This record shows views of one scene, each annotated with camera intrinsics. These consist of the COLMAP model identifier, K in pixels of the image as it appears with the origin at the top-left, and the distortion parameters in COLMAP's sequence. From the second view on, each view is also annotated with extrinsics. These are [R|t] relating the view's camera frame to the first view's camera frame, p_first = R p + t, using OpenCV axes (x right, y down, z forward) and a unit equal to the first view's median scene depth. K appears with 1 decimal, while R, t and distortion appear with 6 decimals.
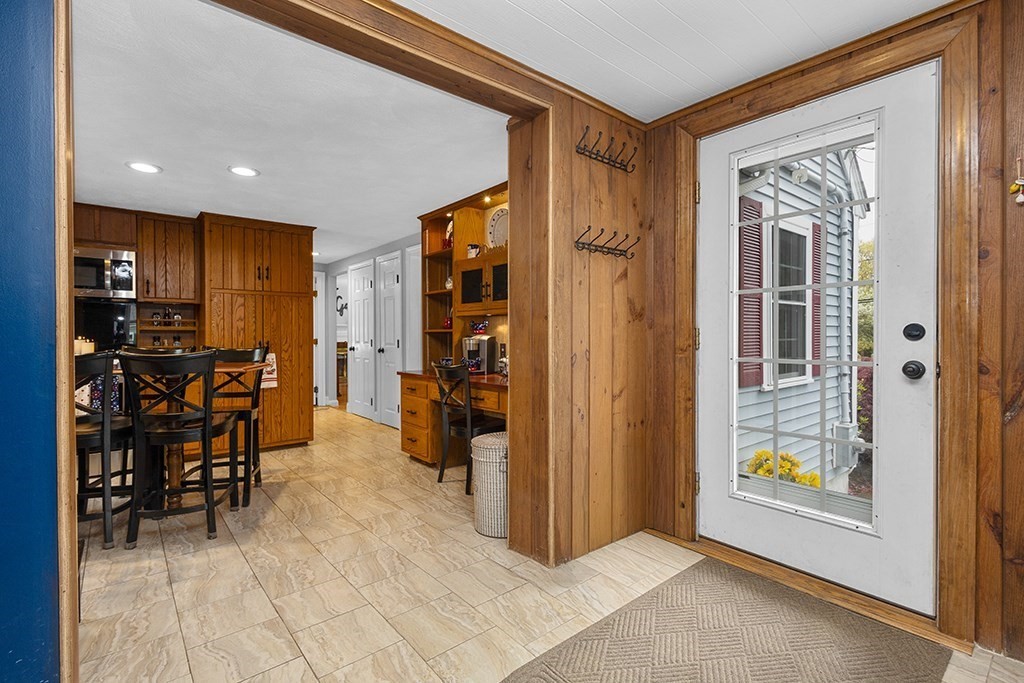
lens RADIAL K [[469.4, 0, 513.0], [0, 469.4, 338.1], [0, 0, 1]] dist [0.009221, -0.001876]
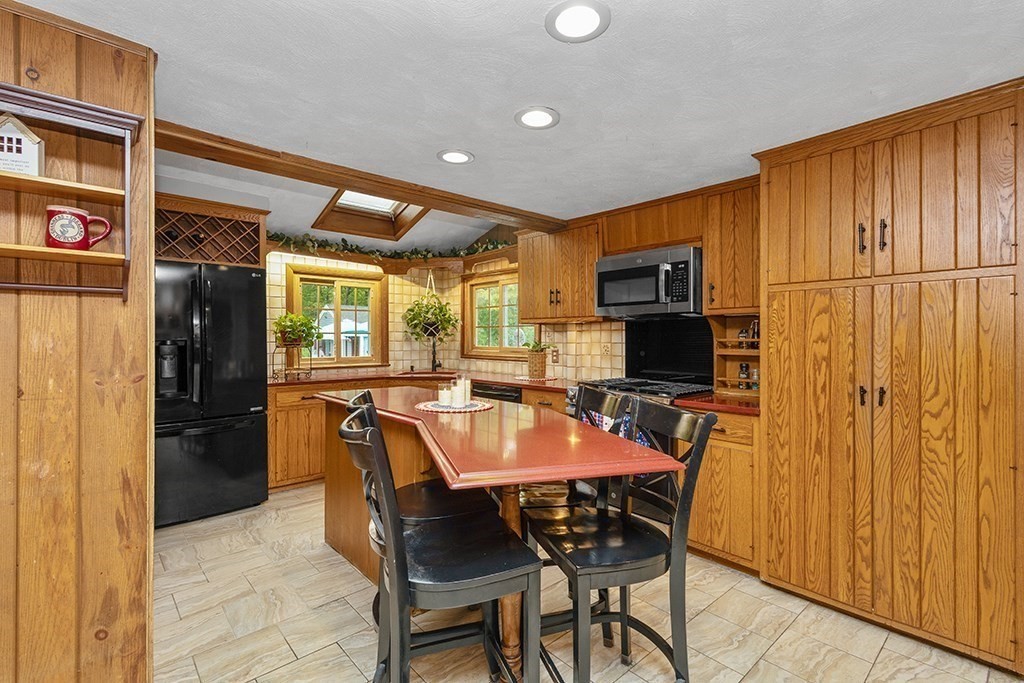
lens RADIAL K [[469.4, 0, 509.6], [0, 469.4, 339.1], [0, 0, 1]] dist [0.009221, -0.001876]
pose [[0.037962, -0.001314, -0.999278, -0.090655], [-0.007026, 0.999974, -0.001582, -0.036502], [0.999254, 0.007081, 0.037952, 0.640601]]
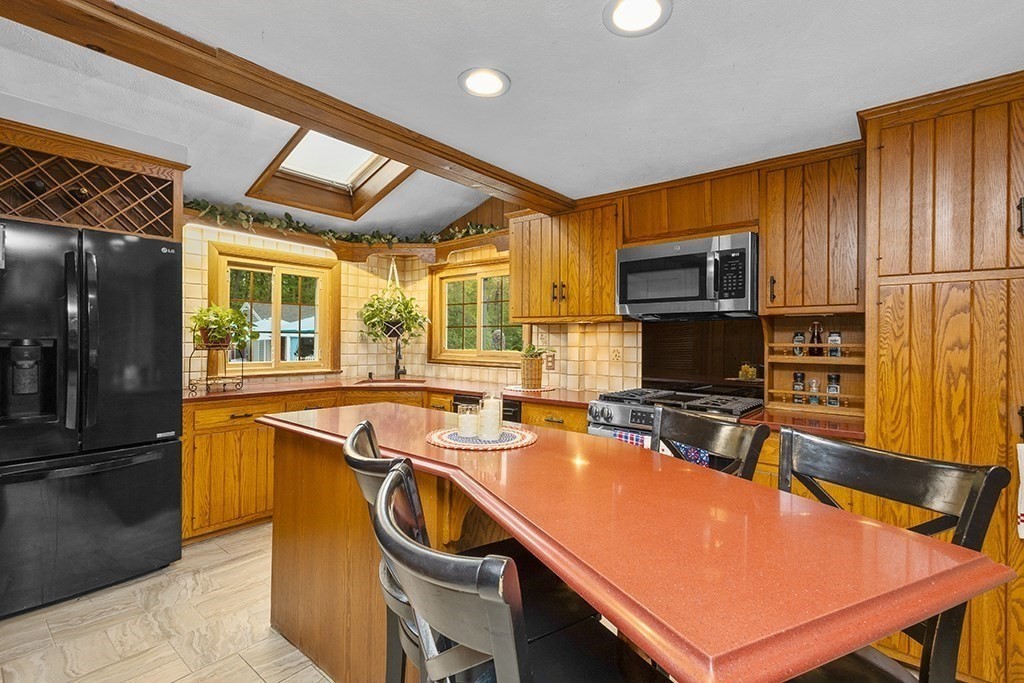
lens RADIAL K [[469.4, 0, 511.4], [0, 469.4, 339.3], [0, 0, 1]] dist [0.009221, -0.001876]
pose [[0.183912, -0.005101, -0.982929, -0.255843], [-0.015786, 0.999842, -0.008143, -0.035522], [0.982816, 0.017015, 0.183803, 0.551907]]
